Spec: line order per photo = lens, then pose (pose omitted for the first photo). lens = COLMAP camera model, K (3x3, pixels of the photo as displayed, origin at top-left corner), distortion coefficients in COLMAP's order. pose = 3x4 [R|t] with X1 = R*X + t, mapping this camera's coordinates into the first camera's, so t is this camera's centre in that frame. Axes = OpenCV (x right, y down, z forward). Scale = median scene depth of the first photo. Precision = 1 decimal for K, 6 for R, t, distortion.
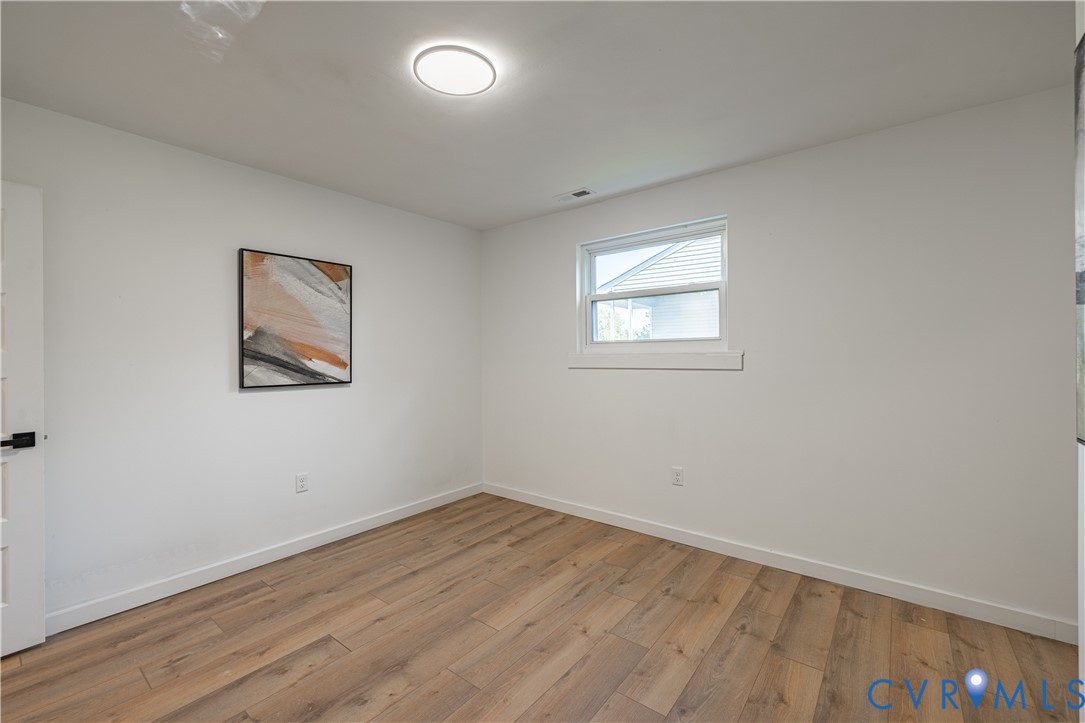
lens RADIAL K [[456.9, 0, 542.7], [0, 456.9, 357.0], [0, 0, 1]] dist [0.002801, -0.000253]
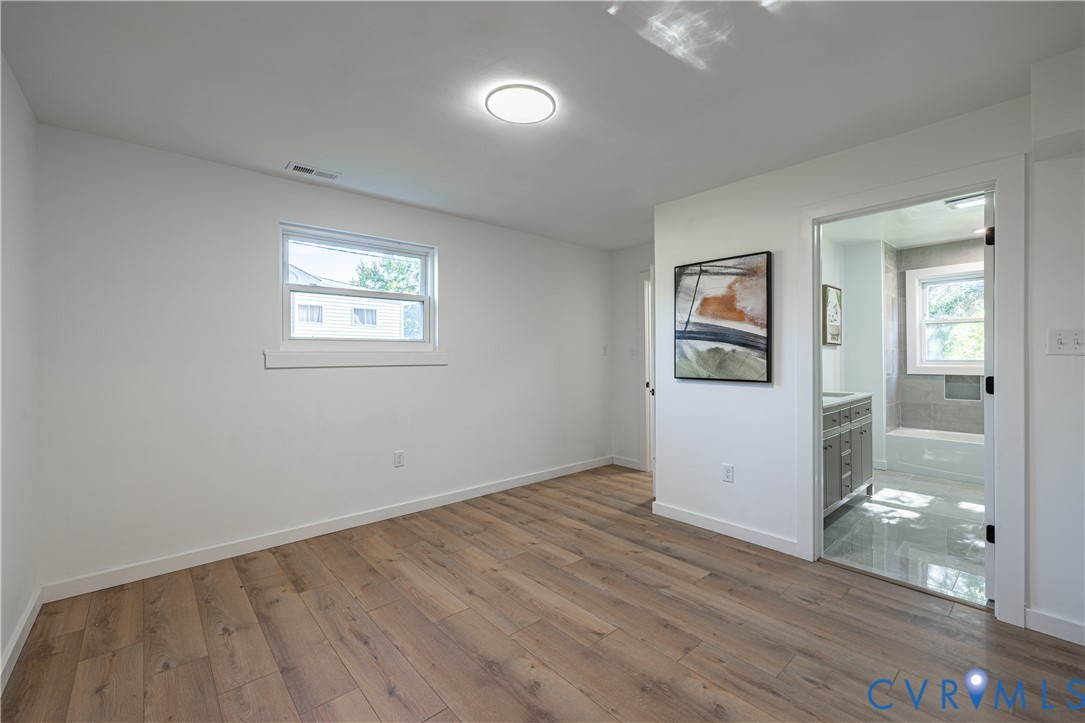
lens RADIAL K [[456.9, 0, 542.7], [0, 456.9, 357.0], [0, 0, 1]] dist [0.002801, -0.000253]
pose [[0.174410, 0.002254, 0.984670, -0.912131], [0.004437, 0.999985, -0.003075, 0.011321], [-0.984663, 0.004905, 0.174398, 0.519581]]
